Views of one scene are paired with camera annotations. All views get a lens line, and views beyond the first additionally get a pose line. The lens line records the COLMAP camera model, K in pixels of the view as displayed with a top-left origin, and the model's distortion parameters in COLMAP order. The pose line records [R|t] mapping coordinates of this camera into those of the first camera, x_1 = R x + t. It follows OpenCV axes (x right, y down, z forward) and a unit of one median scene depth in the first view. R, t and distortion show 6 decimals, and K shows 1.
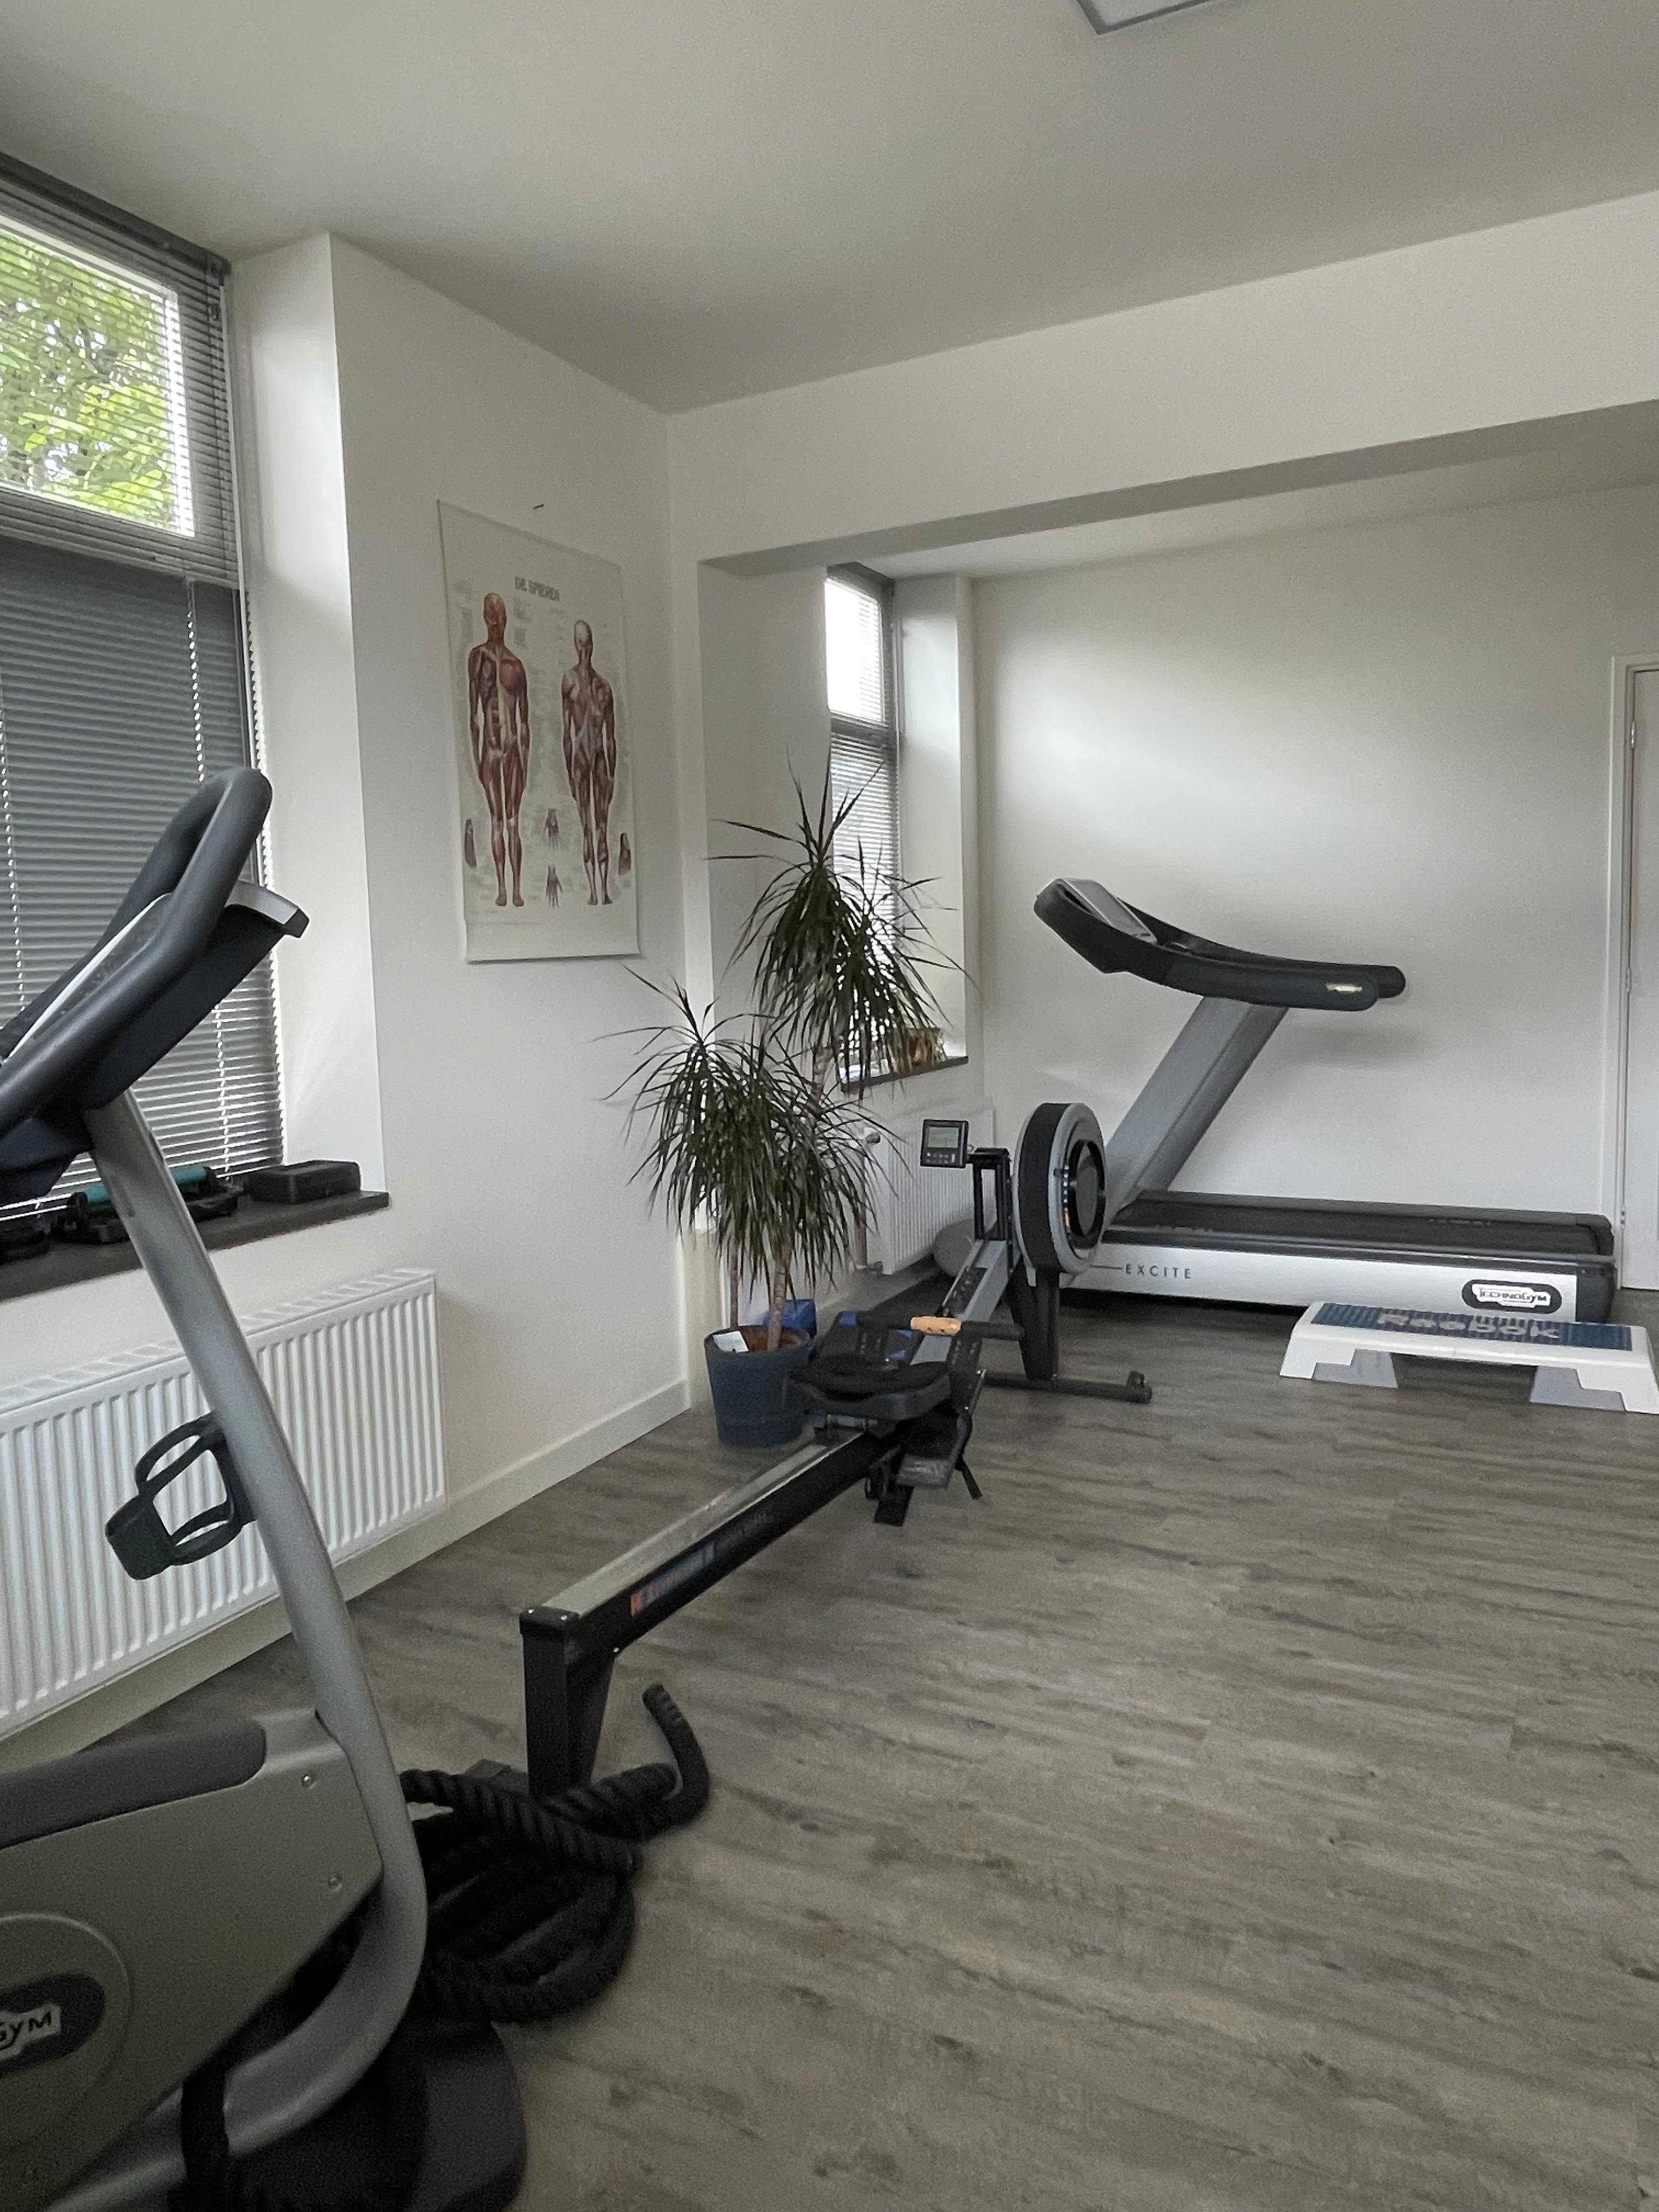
lens RADIAL K [[1505.1, 0, 826.0], [0, 1505.1, 1098.6], [0, 0, 1]] dist [-0.005518, -0.001210]
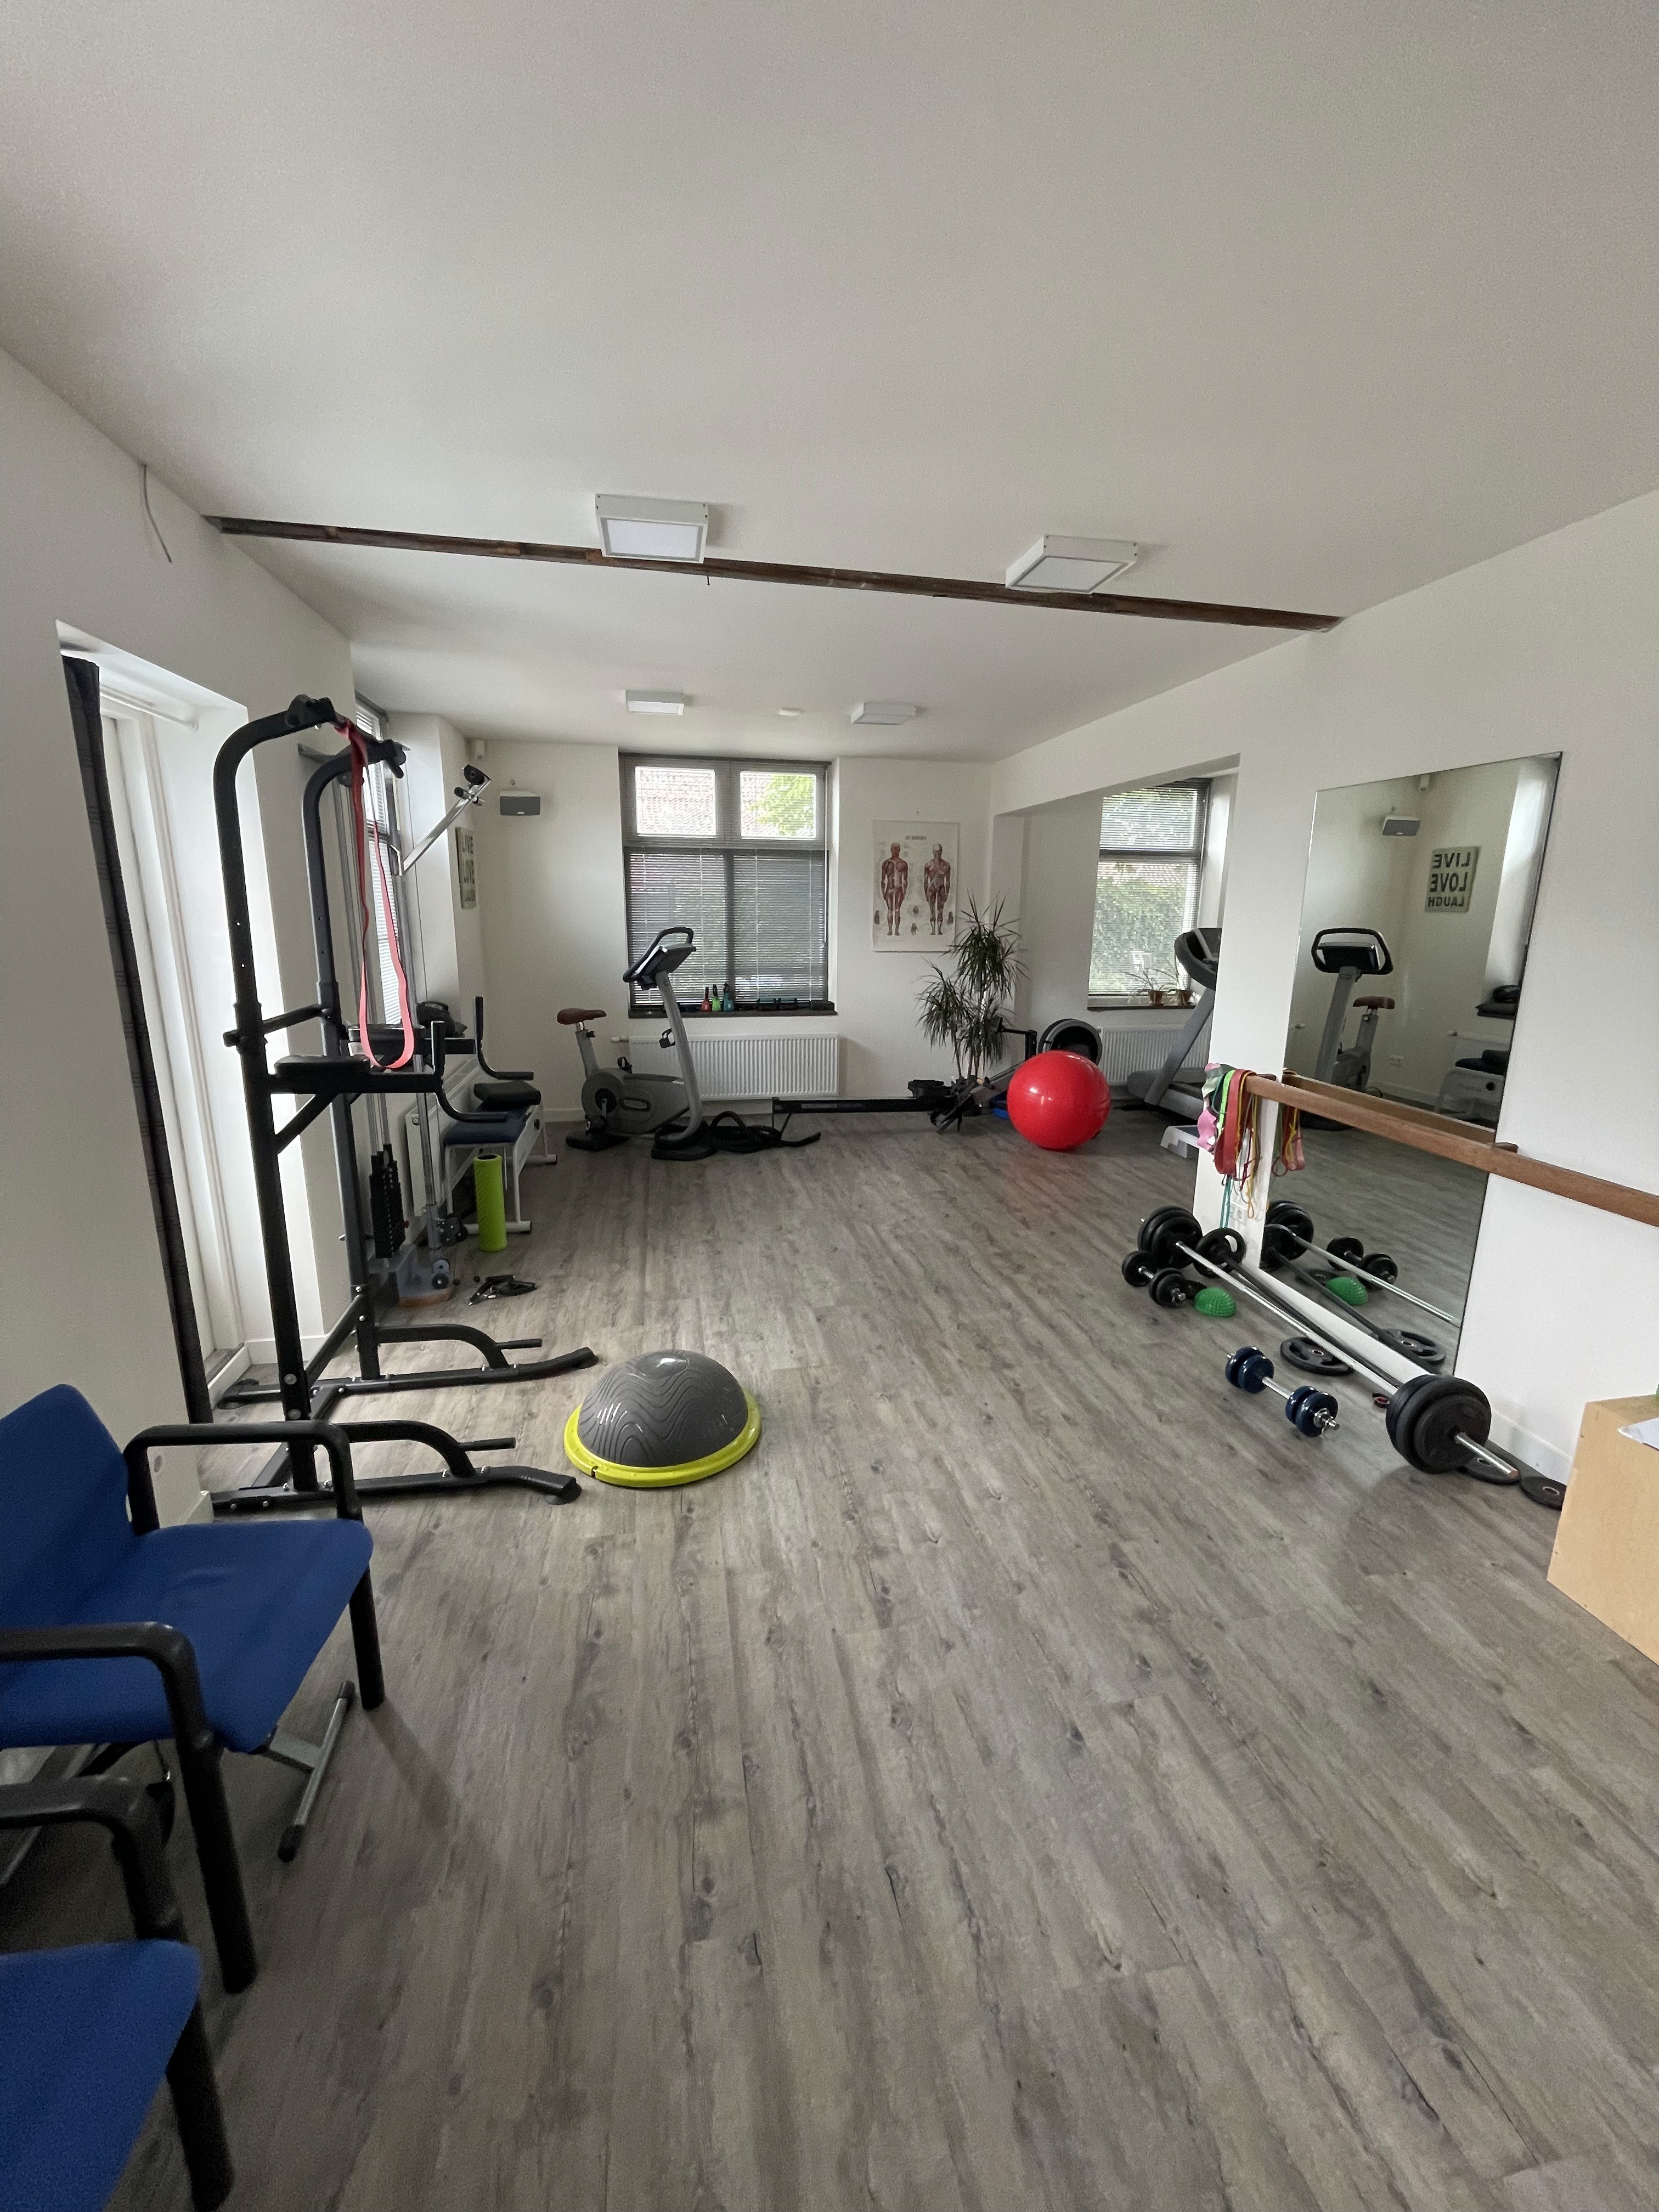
lens RADIAL K [[891.4, 0, 831.1], [0, 891.4, 1110.5], [0, 0, 1]] dist [-0.000723, -0.000019]
pose [[0.619149, 0.208431, -0.757107, 1.282620], [-0.118463, 0.977889, 0.172335, -0.069537], [0.776286, -0.017012, 0.630151, -0.378435]]
